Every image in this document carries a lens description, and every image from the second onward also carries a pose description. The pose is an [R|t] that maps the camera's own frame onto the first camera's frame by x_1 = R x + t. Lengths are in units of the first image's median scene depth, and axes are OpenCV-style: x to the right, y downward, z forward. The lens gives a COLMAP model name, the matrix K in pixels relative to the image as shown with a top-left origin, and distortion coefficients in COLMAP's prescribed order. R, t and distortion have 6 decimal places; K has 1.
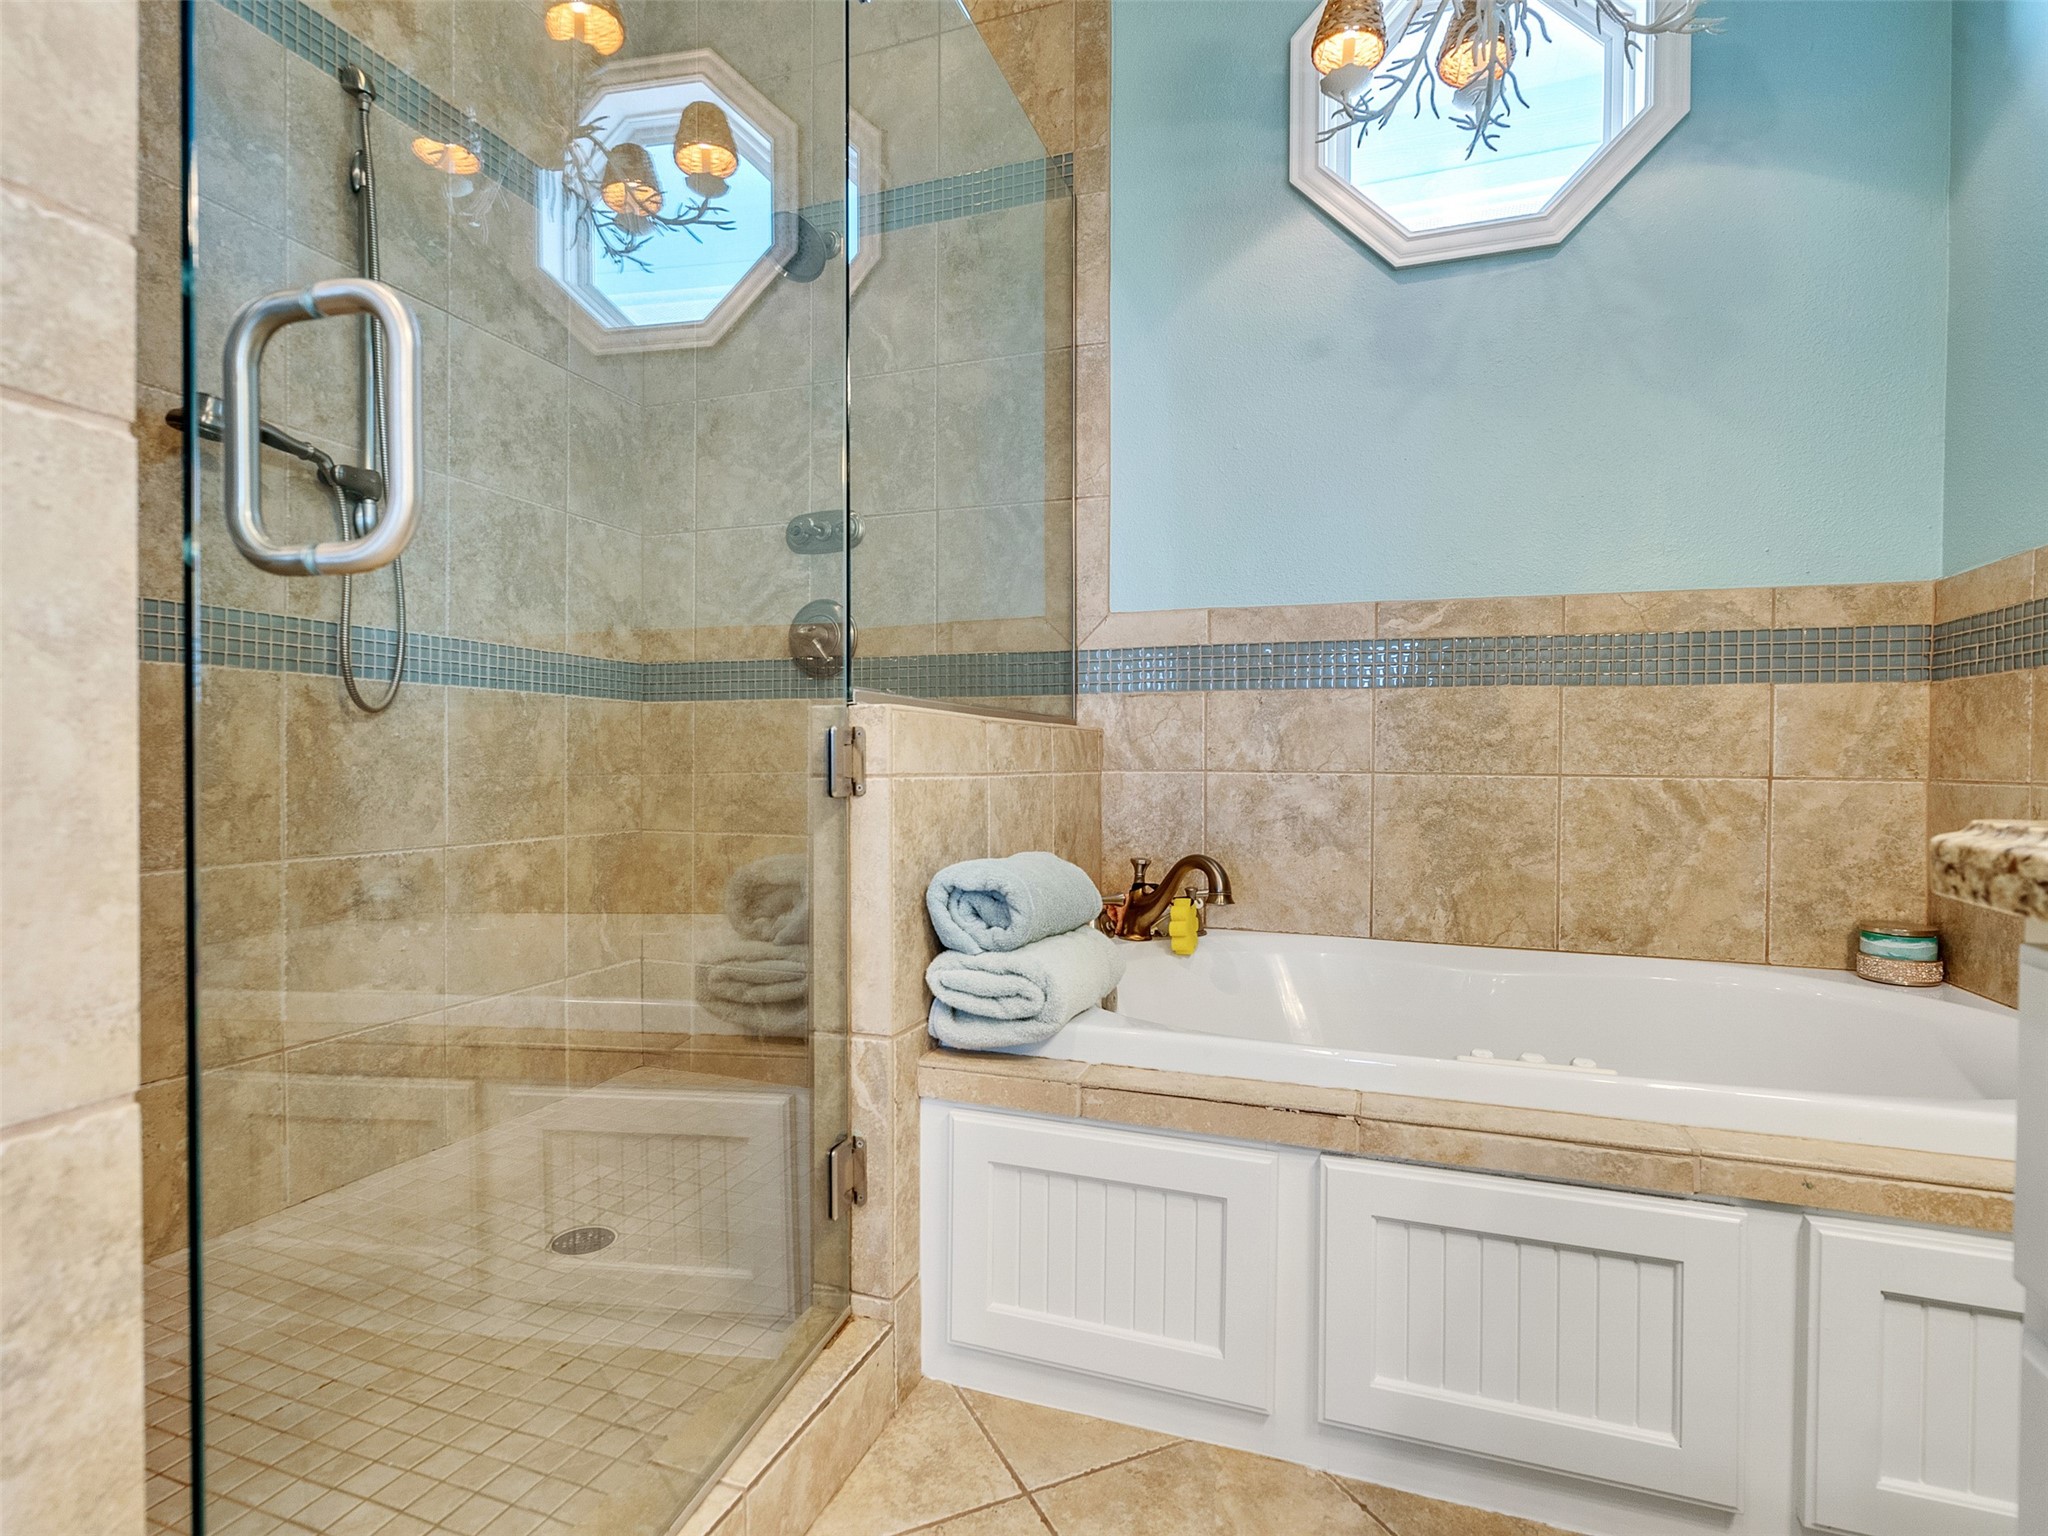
lens RADIAL K [[1046.4, 0, 1005.5], [0, 1046.4, 767.4], [0, 0, 1]] dist [-0.004045, 0.002522]
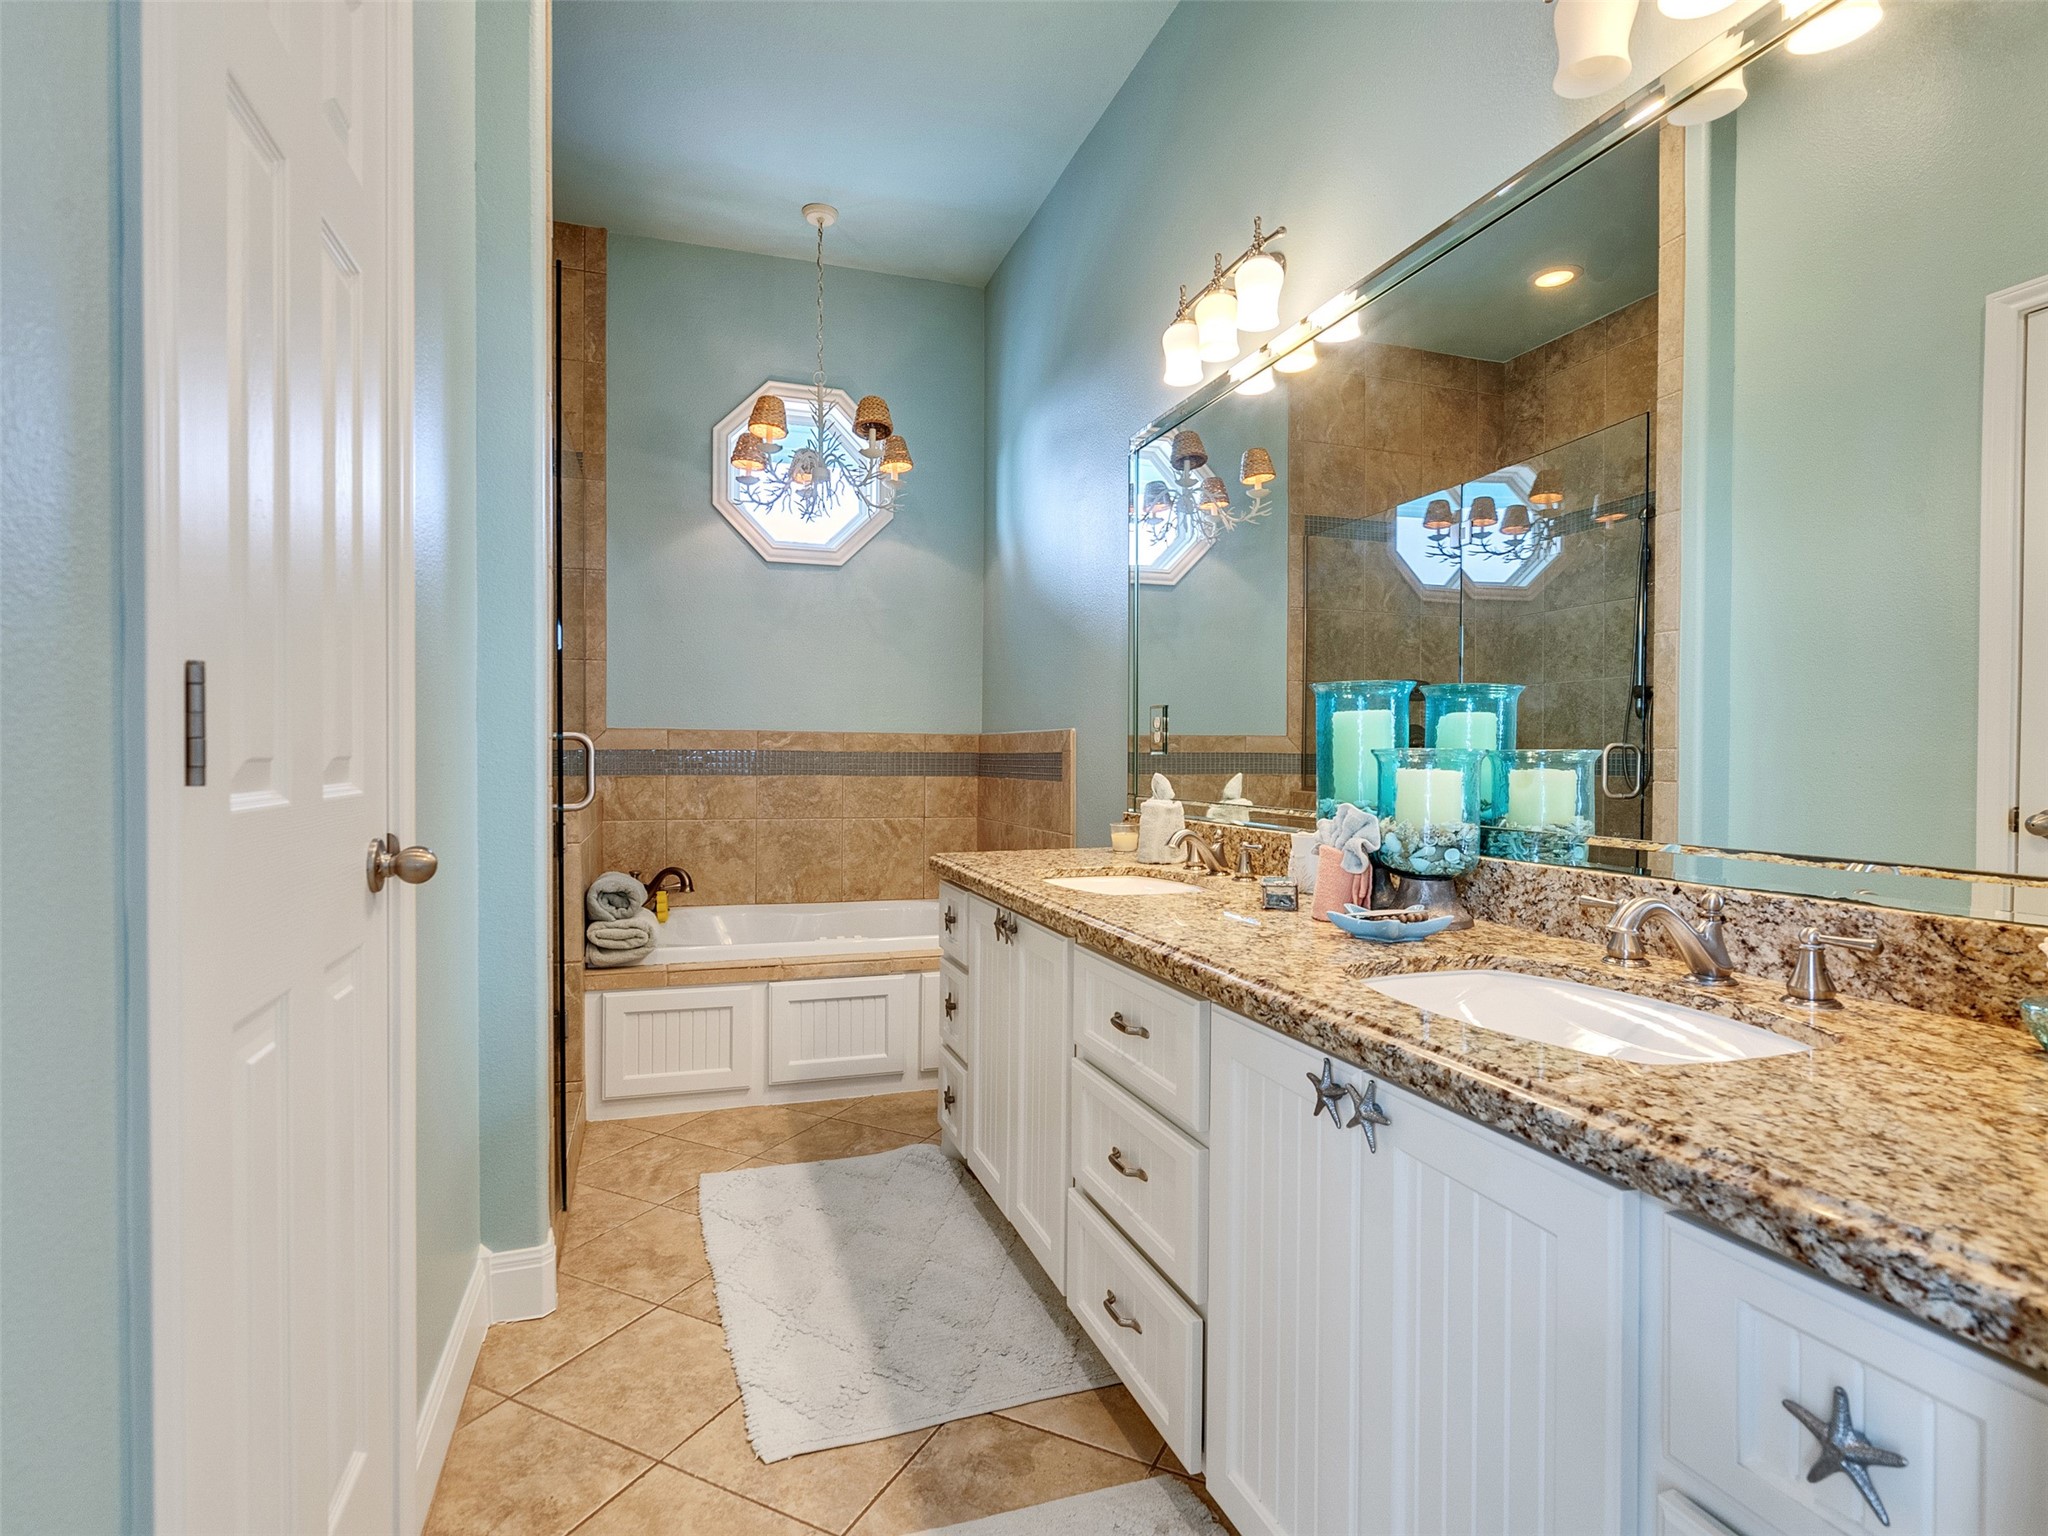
lens RADIAL K [[1046.4, 0, 1005.5], [0, 1046.4, 767.4], [0, 0, 1]] dist [-0.004045, 0.002522]
pose [[0.784496, -0.007760, 0.620086, -0.516001], [0.003275, 0.999960, 0.008371, -0.110597], [-0.620125, -0.004536, 0.784490, -0.853424]]
